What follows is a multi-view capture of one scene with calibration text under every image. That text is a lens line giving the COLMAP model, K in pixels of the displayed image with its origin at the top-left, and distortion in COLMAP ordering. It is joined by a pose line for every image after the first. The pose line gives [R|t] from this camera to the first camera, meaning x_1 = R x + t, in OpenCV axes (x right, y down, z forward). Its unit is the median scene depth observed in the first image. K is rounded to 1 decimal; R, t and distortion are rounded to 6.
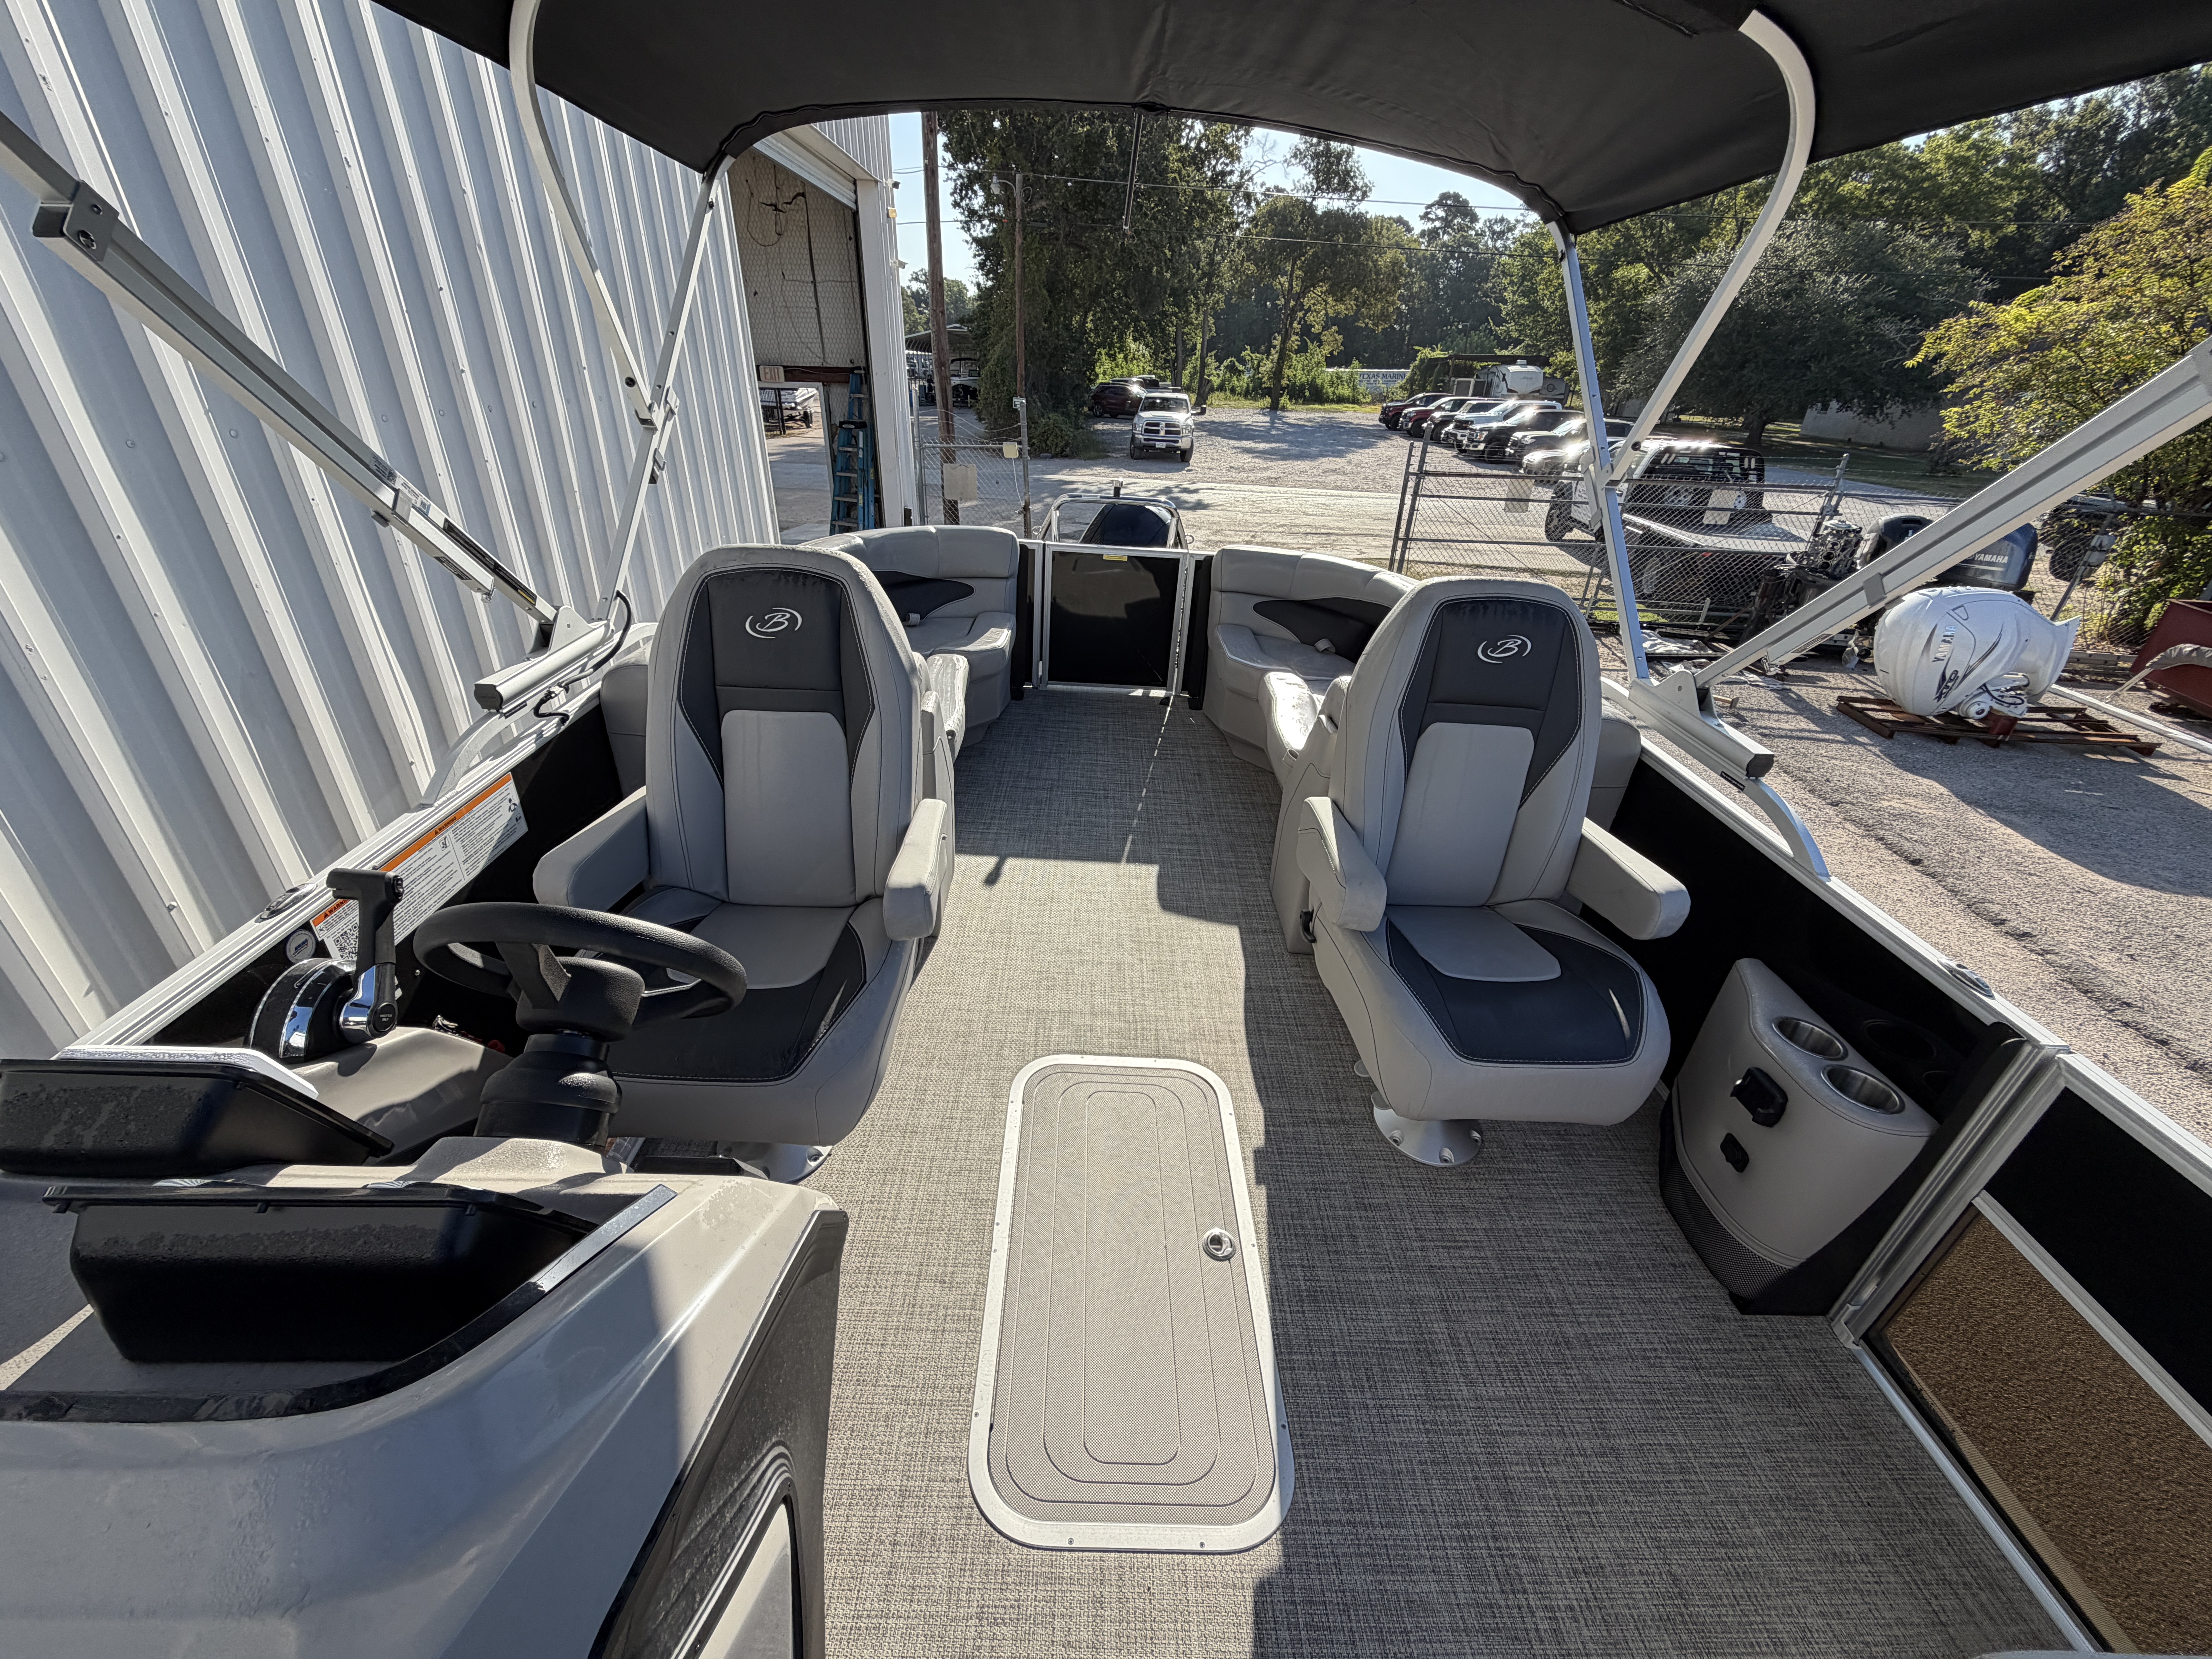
lens RADIAL K [[885.0, 0, 1106.0], [0, 885.0, 829.5], [0, 0, 1]] dist [0.000173, -0.000134]
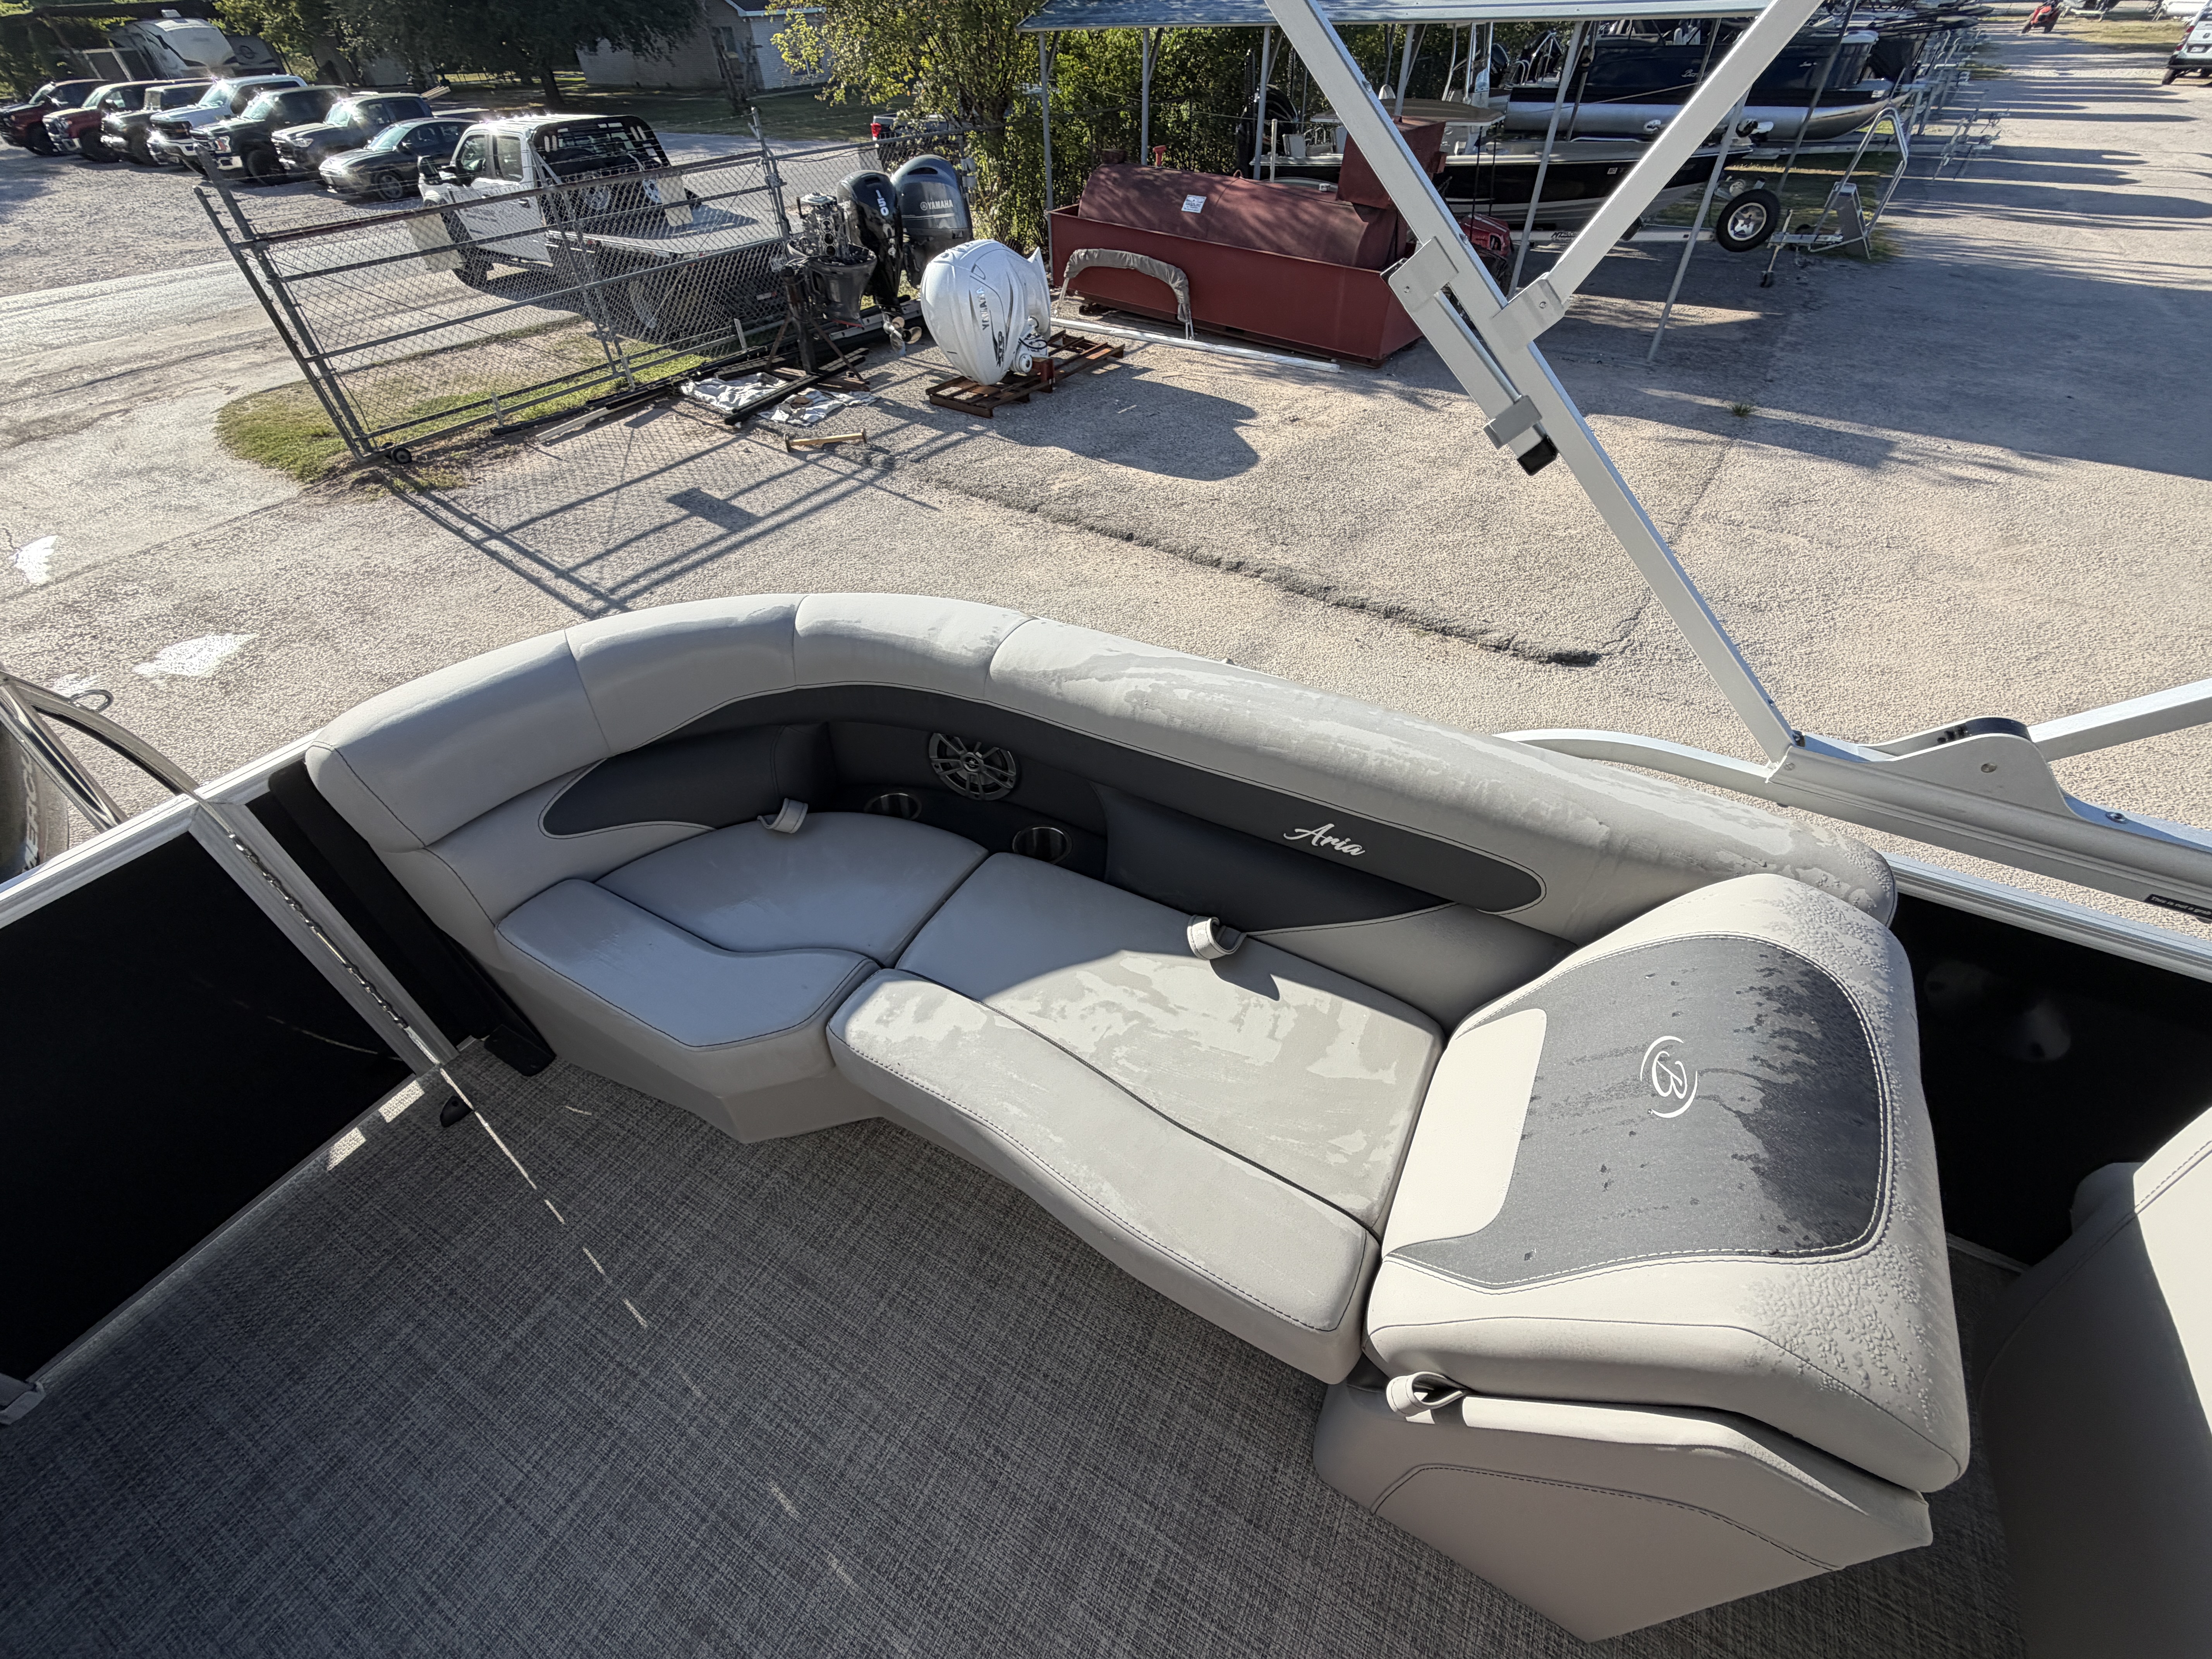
lens RADIAL K [[885.0, 0, 1106.0], [0, 885.0, 829.5], [0, 0, 1]] dist [0.000173, -0.000134]
pose [[0.485651, -0.632046, 0.603872, 0.022285], [0.449295, 0.773058, 0.447789, -0.126367], [-0.749852, 0.053848, 0.659411, 0.232499]]
